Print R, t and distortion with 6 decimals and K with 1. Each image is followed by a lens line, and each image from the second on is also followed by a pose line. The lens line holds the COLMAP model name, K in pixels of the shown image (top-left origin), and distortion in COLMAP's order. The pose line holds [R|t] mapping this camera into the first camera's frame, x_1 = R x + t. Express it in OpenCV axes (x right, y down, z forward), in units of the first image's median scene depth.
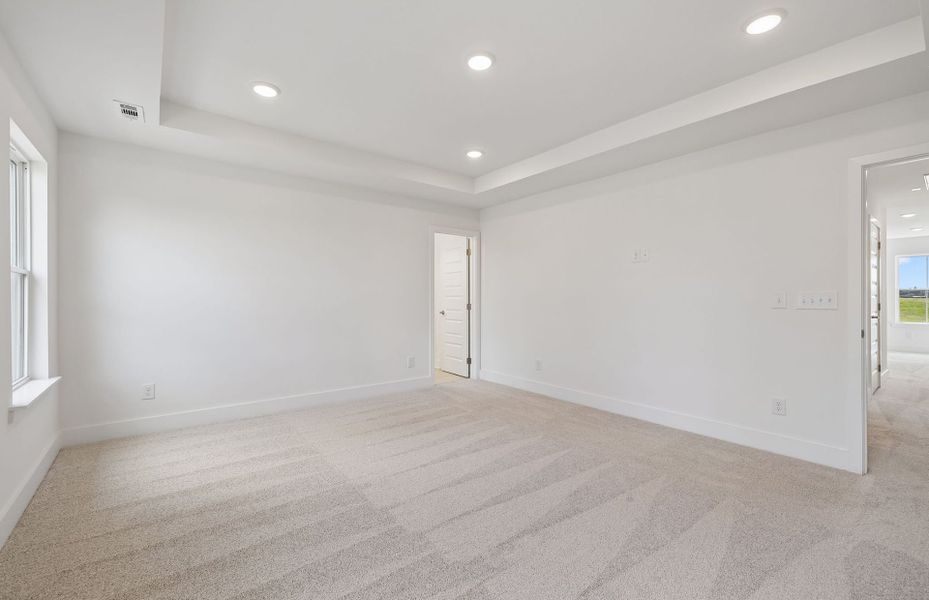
lens RADIAL K [[392.3, 0, 464.5], [0, 392.3, 300.0], [0, 0, 1]] dist [-0.001606, -0.000204]
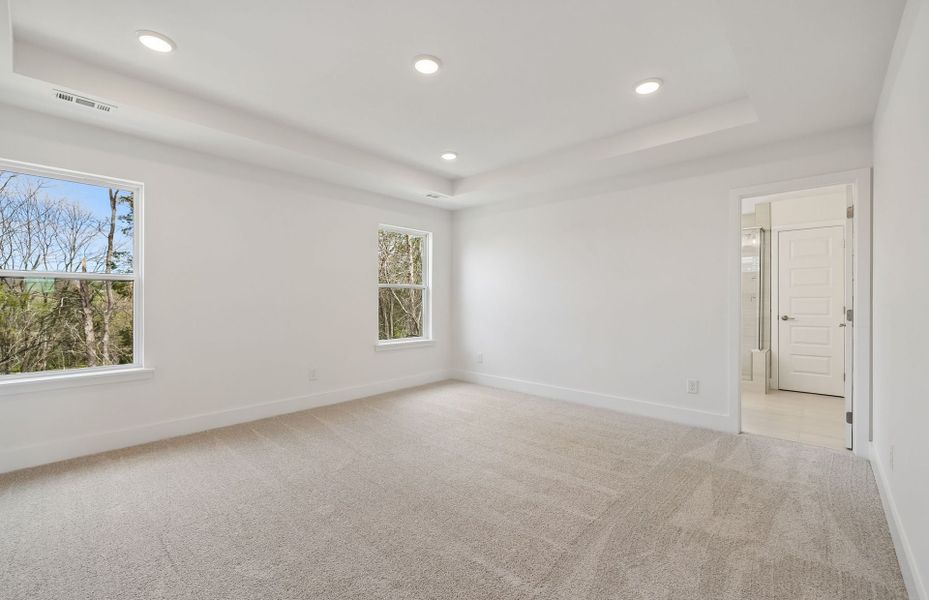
lens RADIAL K [[392.3, 0, 464.5], [0, 392.3, 300.0], [0, 0, 1]] dist [-0.001606, -0.000204]
pose [[0.156444, -0.002298, -0.987684, 0.691075], [-0.006517, 0.999973, -0.003359, 0.002564], [0.987665, 0.006962, 0.156425, 0.615594]]
